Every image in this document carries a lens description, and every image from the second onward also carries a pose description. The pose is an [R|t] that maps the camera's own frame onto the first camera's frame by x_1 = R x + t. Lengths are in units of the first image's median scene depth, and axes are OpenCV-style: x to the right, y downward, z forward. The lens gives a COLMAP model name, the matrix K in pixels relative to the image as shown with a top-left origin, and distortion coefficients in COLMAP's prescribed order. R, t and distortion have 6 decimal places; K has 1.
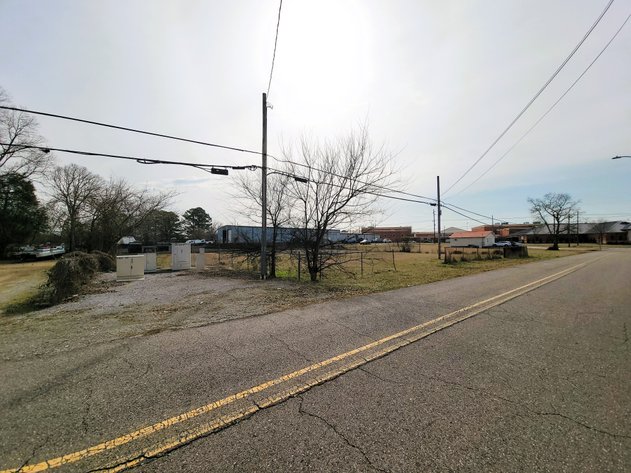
lens RADIAL K [[268.8, 0, 314.1], [0, 268.8, 237.5], [0, 0, 1]] dist [0.014281, -0.002272]
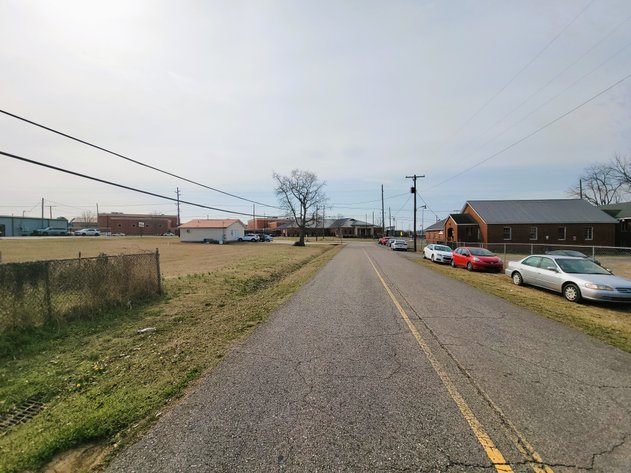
lens RADIAL K [[268.8, 0, 317.9], [0, 268.8, 235.1], [0, 0, 1]] dist [0.014281, -0.002272]
pose [[0.734887, 0.007488, 0.678148, 0.336208], [-0.018907, 0.999777, 0.009449, 0.006603], [-0.677926, -0.019766, 0.734864, 0.339511]]
